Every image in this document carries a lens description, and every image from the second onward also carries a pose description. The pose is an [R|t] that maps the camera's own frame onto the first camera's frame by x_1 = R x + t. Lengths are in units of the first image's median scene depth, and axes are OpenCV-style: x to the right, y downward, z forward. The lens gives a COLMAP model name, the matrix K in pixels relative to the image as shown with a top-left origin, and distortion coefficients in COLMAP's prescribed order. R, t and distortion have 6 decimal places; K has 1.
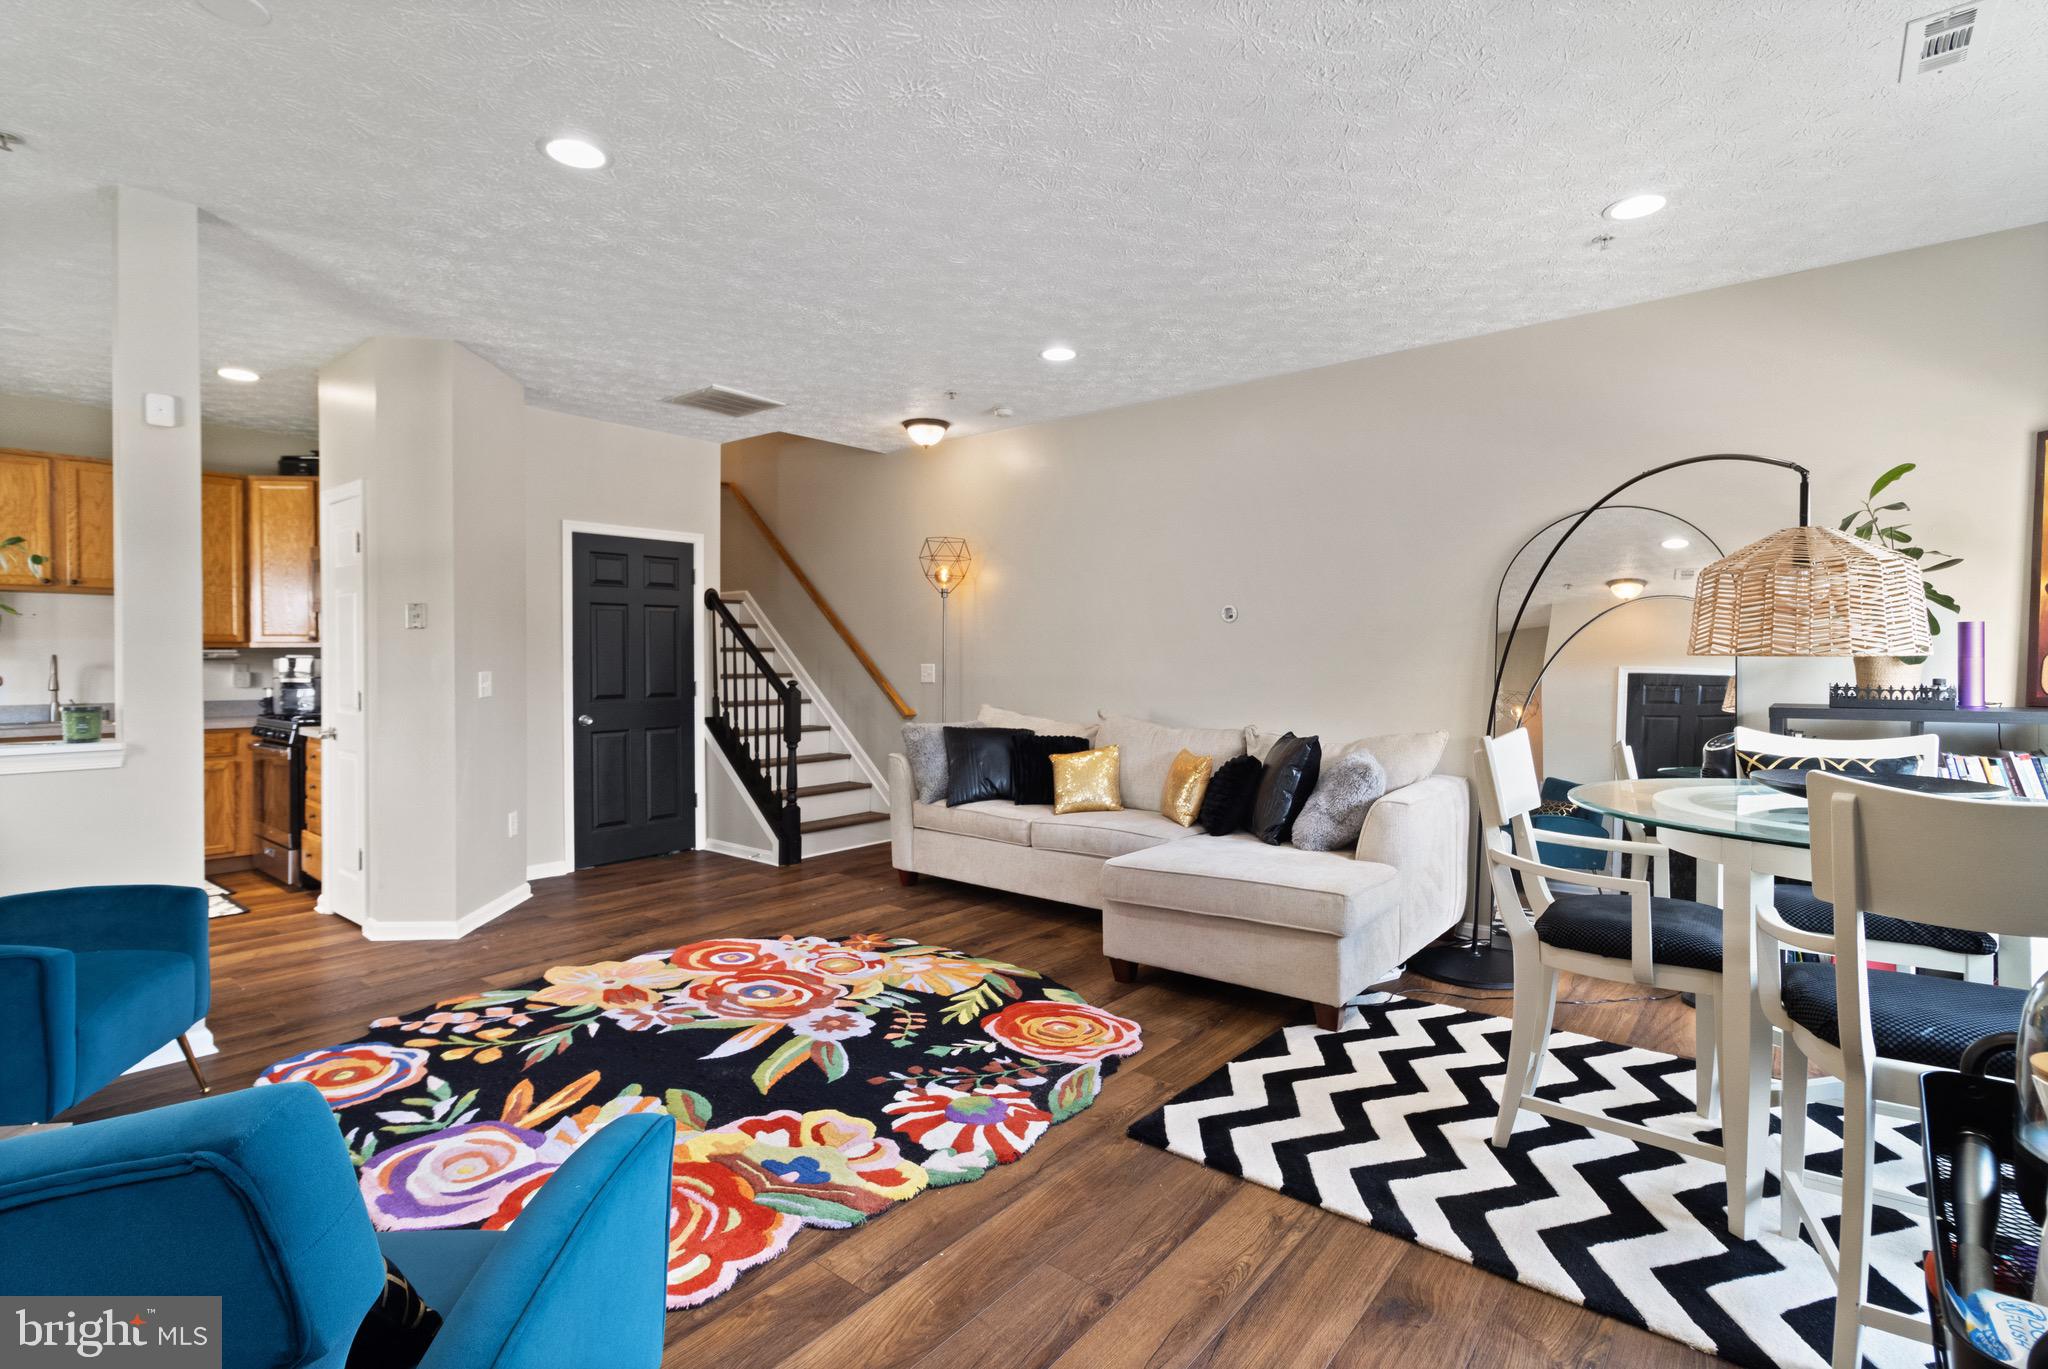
lens RADIAL K [[967.4, 0, 1017.6], [0, 967.4, 660.8], [0, 0, 1]] dist [-0.002671, -0.000642]
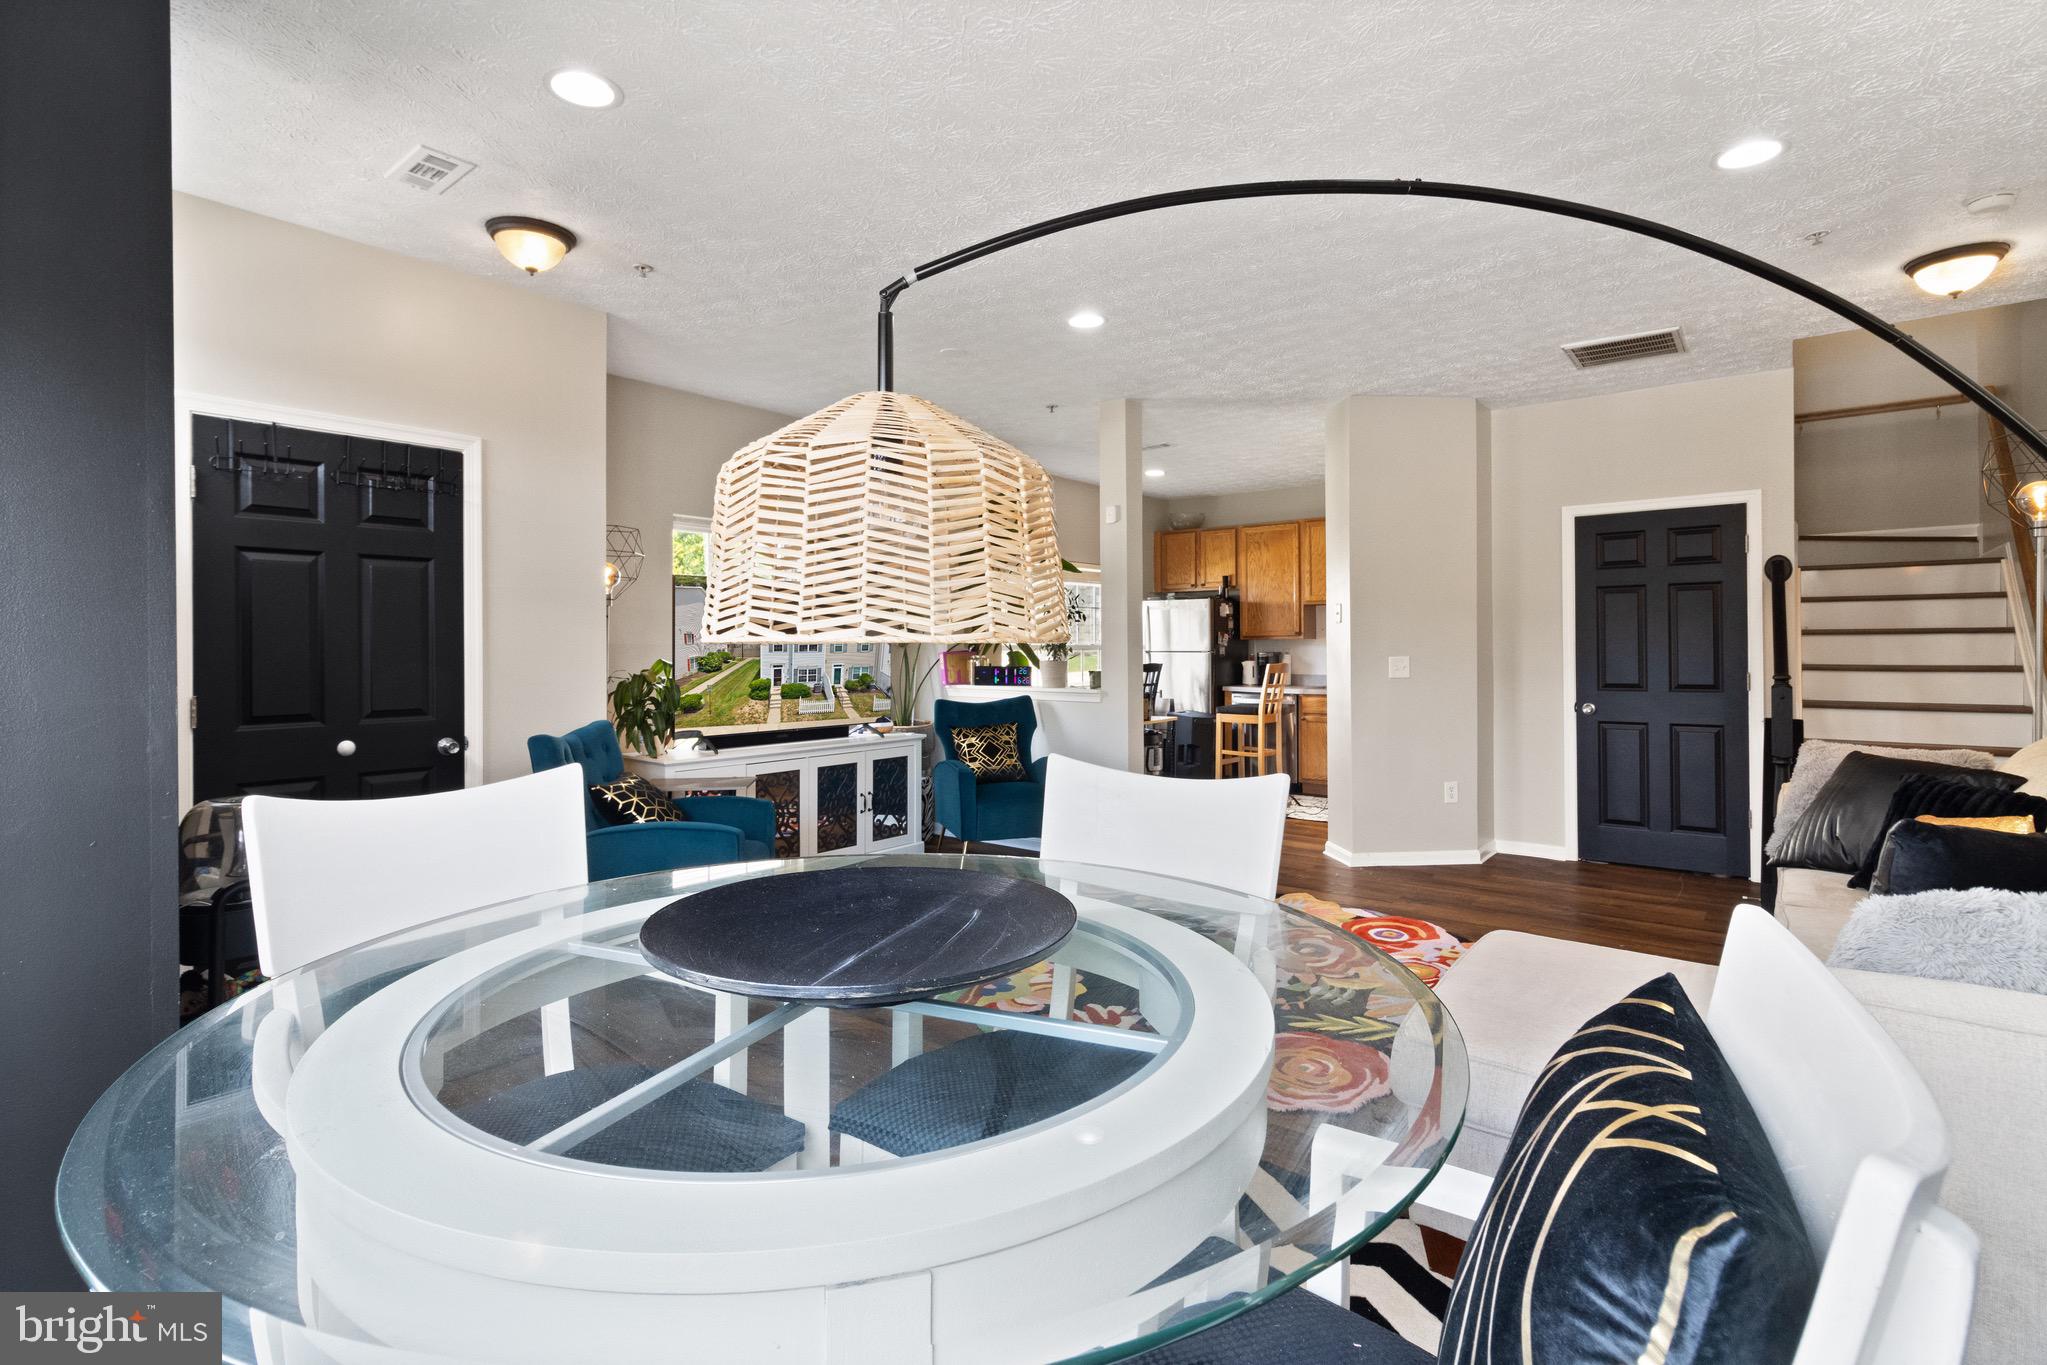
lens RADIAL K [[963.7, 0, 1021.8], [0, 963.7, 646.7], [0, 0, 1]] dist [0.000843, 0.000062]
pose [[0.014213, -0.004835, -0.999887, 0.940812], [0.000873, 0.999988, -0.004823, 0.006078], [0.999899, -0.000804, 0.014217, 0.757735]]
